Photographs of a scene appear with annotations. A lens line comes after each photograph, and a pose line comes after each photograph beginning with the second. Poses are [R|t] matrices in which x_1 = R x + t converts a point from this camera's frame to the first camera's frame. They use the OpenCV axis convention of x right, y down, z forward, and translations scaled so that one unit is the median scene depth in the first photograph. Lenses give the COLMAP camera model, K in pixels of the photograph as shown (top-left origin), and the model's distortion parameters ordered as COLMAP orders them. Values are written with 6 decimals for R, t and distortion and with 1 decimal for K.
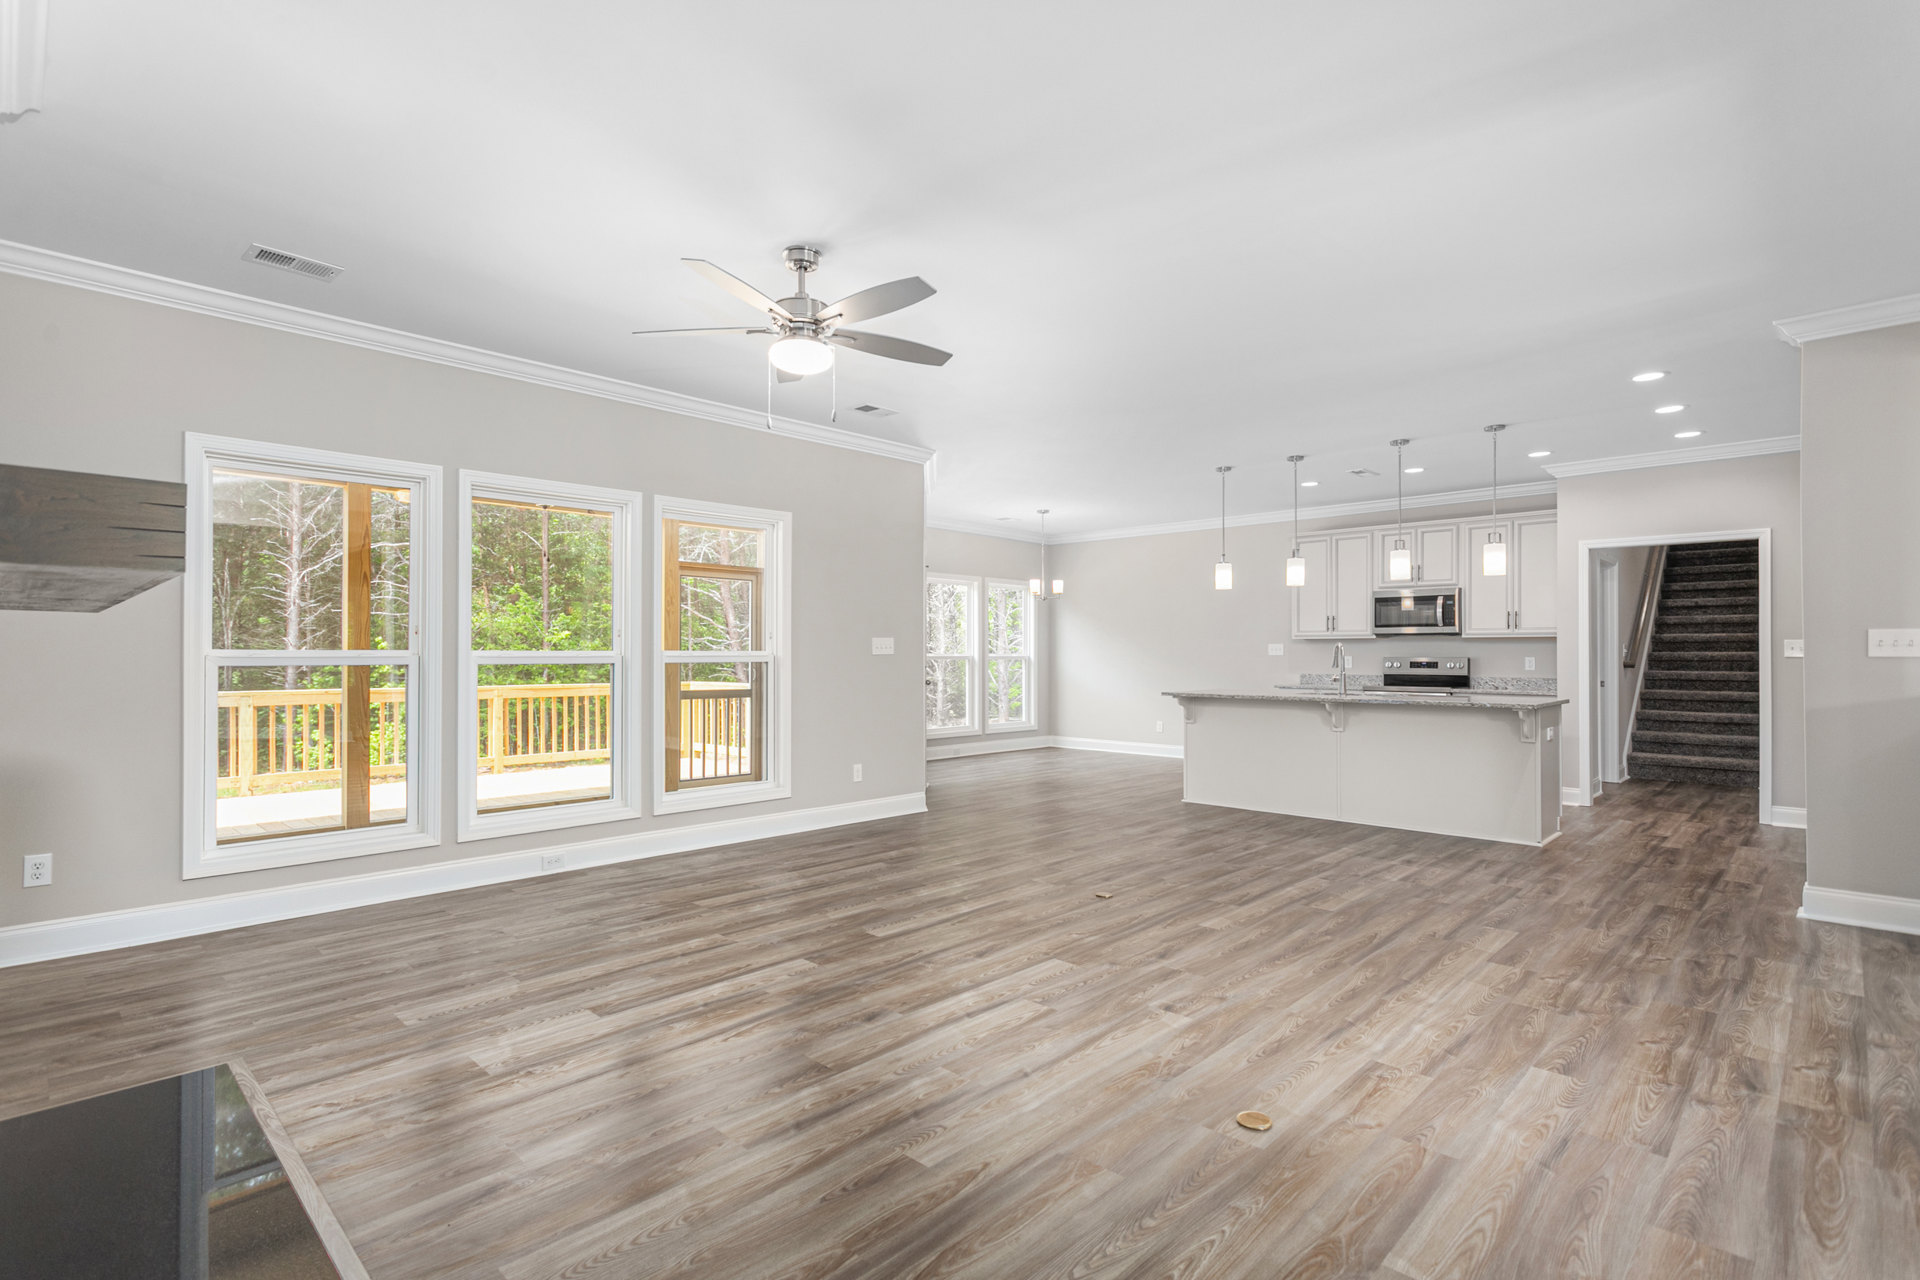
lens RADIAL K [[924.9, 0, 952.7], [0, 924.9, 642.5], [0, 0, 1]] dist [0.000876, 0.000383]
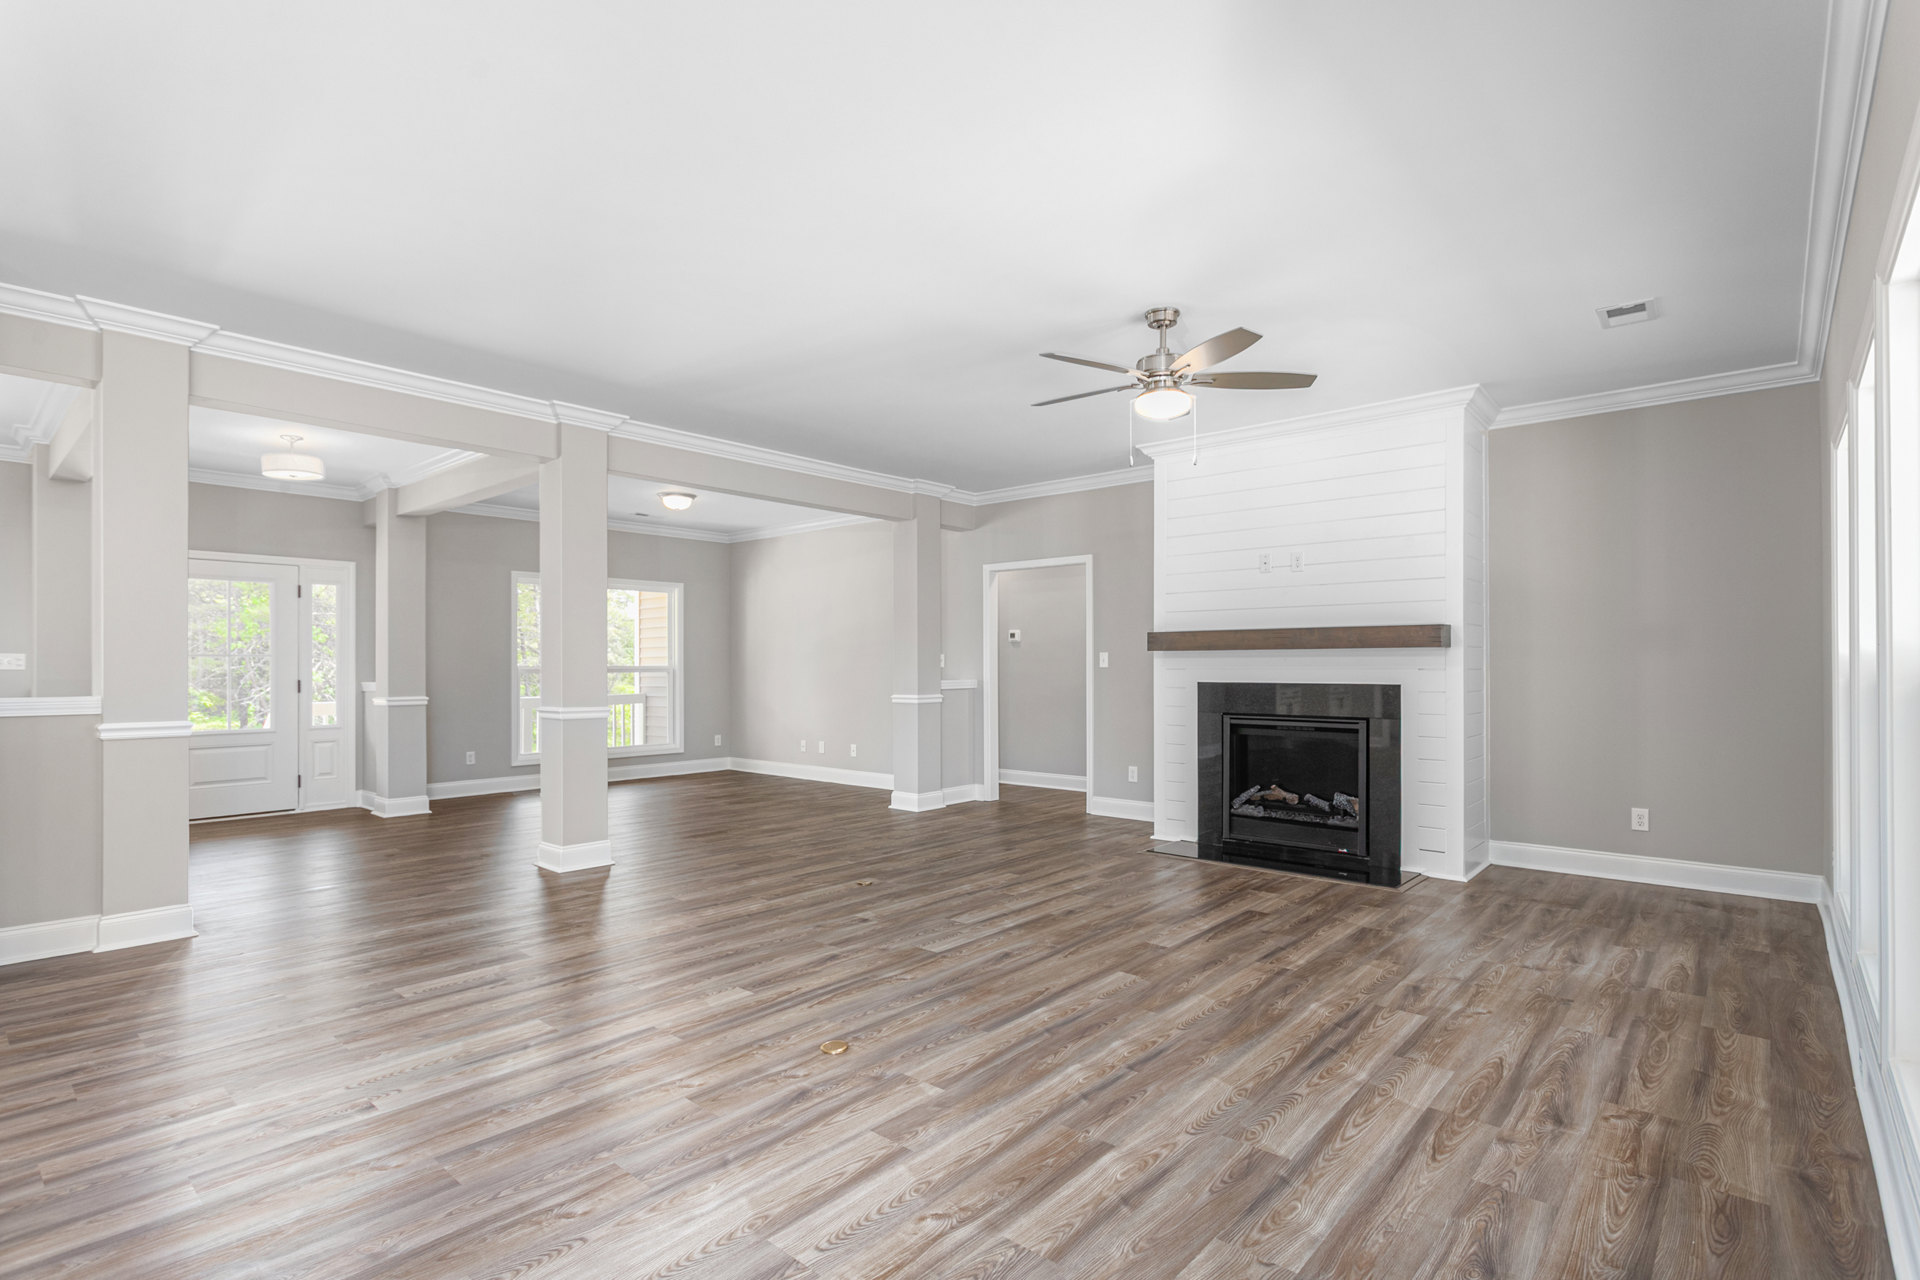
lens RADIAL K [[924.9, 0, 970.5], [0, 924.9, 659.0], [0, 0, 1]] dist [0.000876, 0.000383]
pose [[-0.997947, -0.000443, -0.064039, 0.062766], [0.000904, 0.999779, -0.021006, 0.011044], [0.064034, -0.021021, -0.997726, 0.930446]]
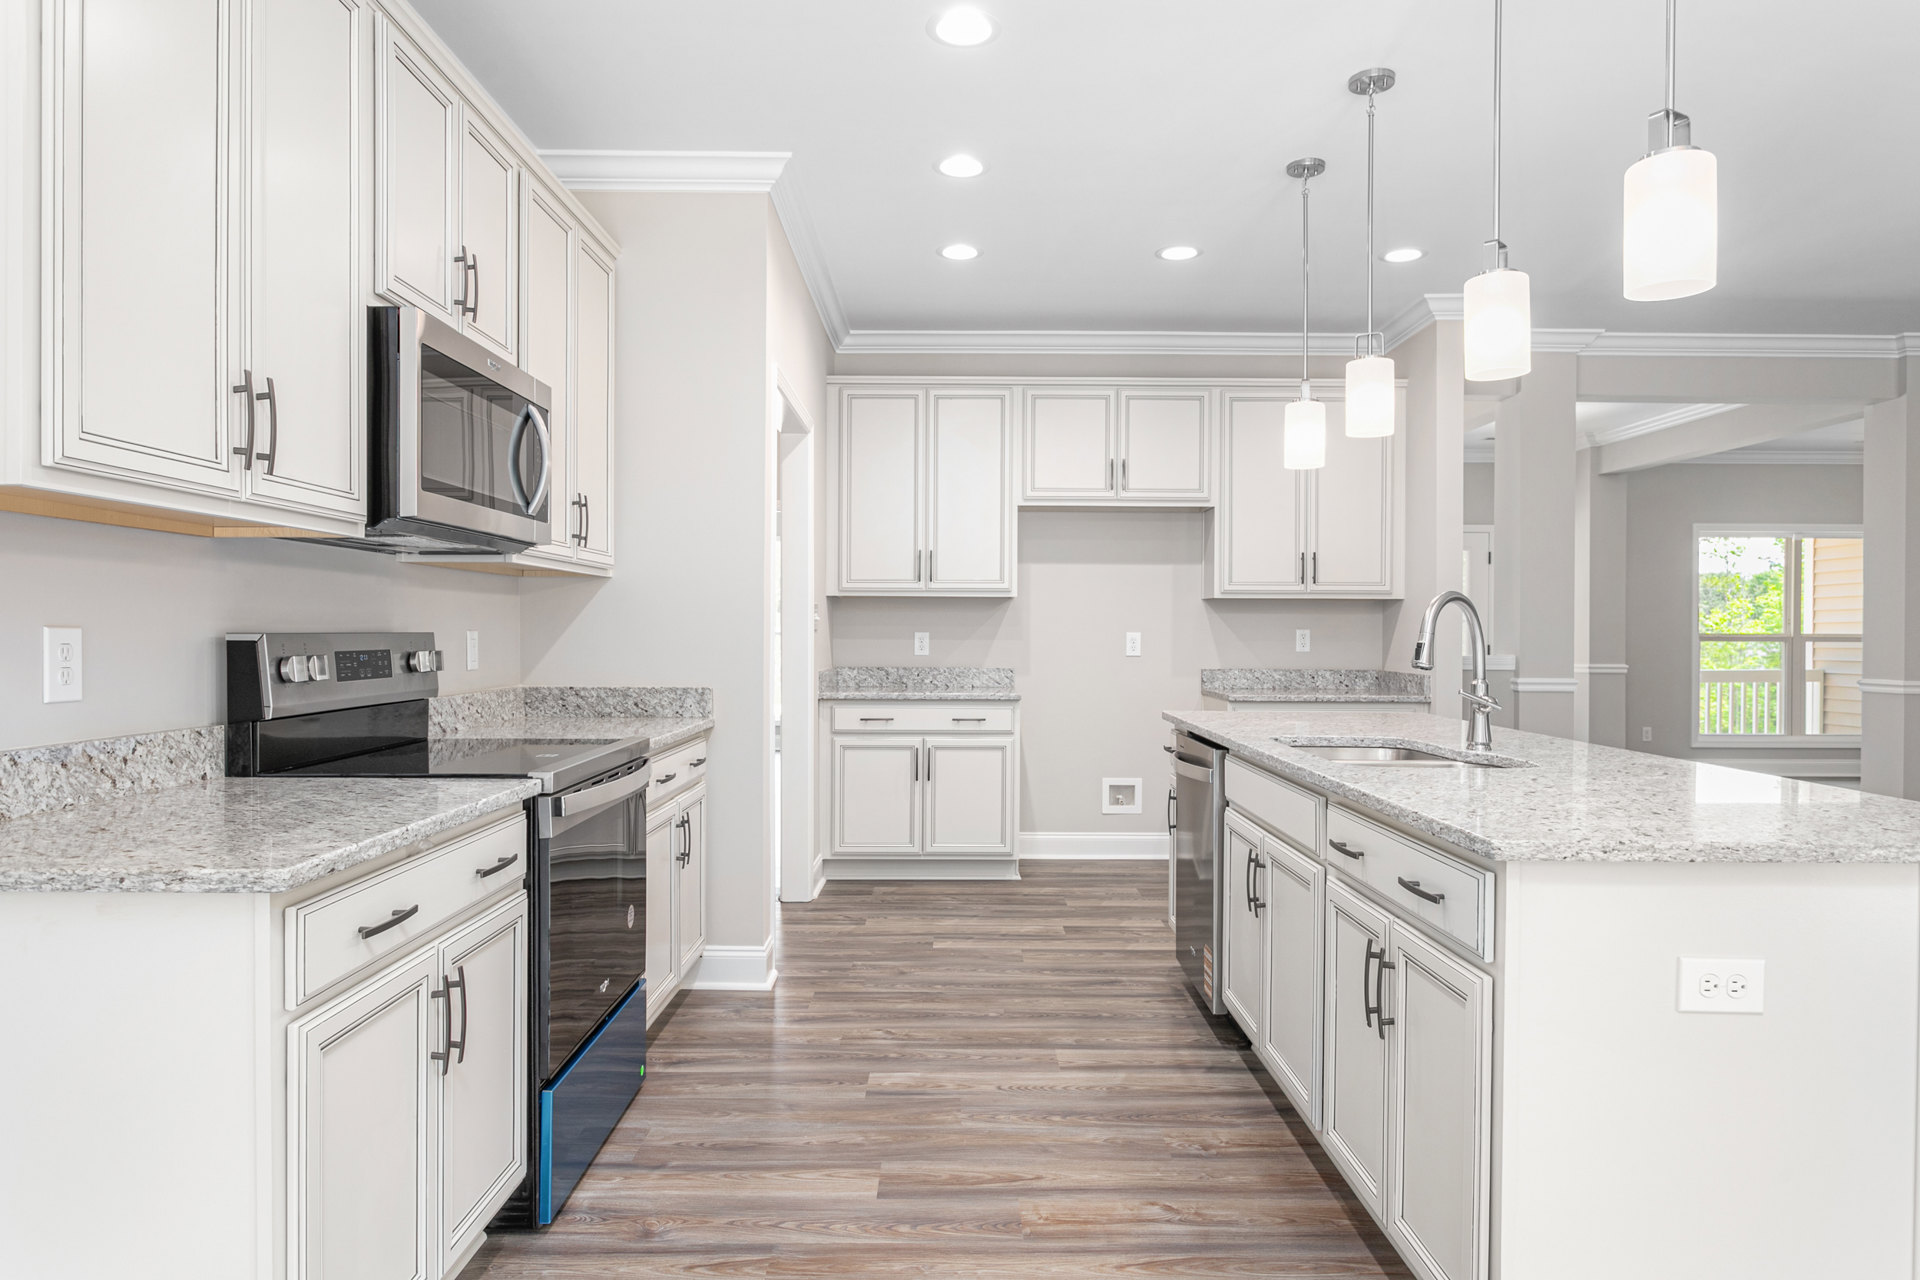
lens RADIAL K [[1171.9, 0, 969.0], [0, 1171.9, 630.6], [0, 0, 1]] dist [0.002318, -0.000013]
pose [[-0.703942, -0.005345, 0.710238, 0.204542], [-0.016367, 0.999828, -0.008698, 0.016833], [-0.710069, -0.017748, -0.703908, 1.195218]]
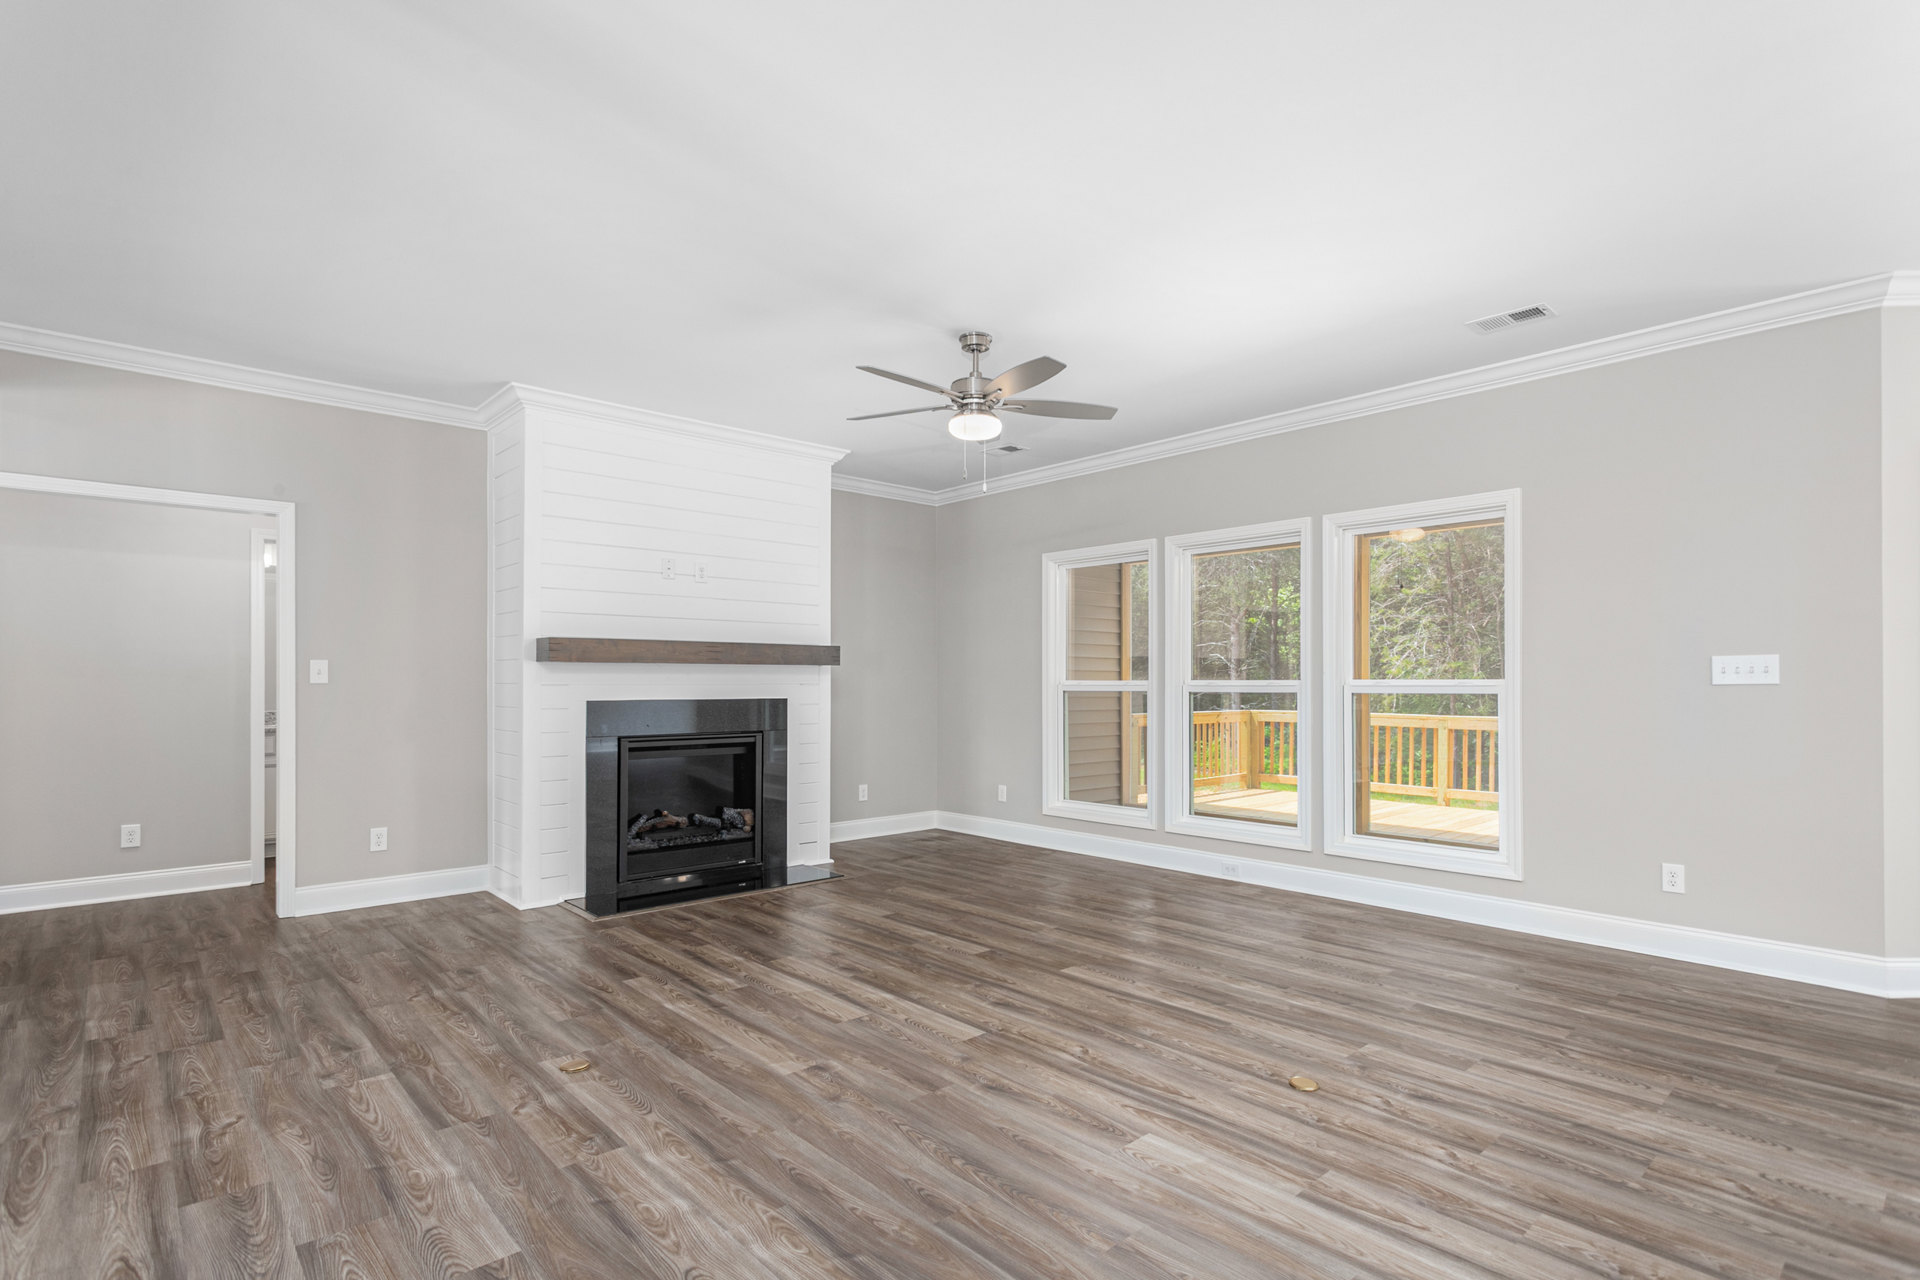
lens RADIAL K [[924.9, 0, 948.2], [0, 924.9, 682.8], [0, 0, 1]] dist [0.000876, 0.000383]
pose [[-0.067107, -0.001104, -0.997745, 0.440006], [0.012237, 0.999923, -0.001929, 0.005912], [0.997671, -0.012339, -0.067089, 0.459884]]
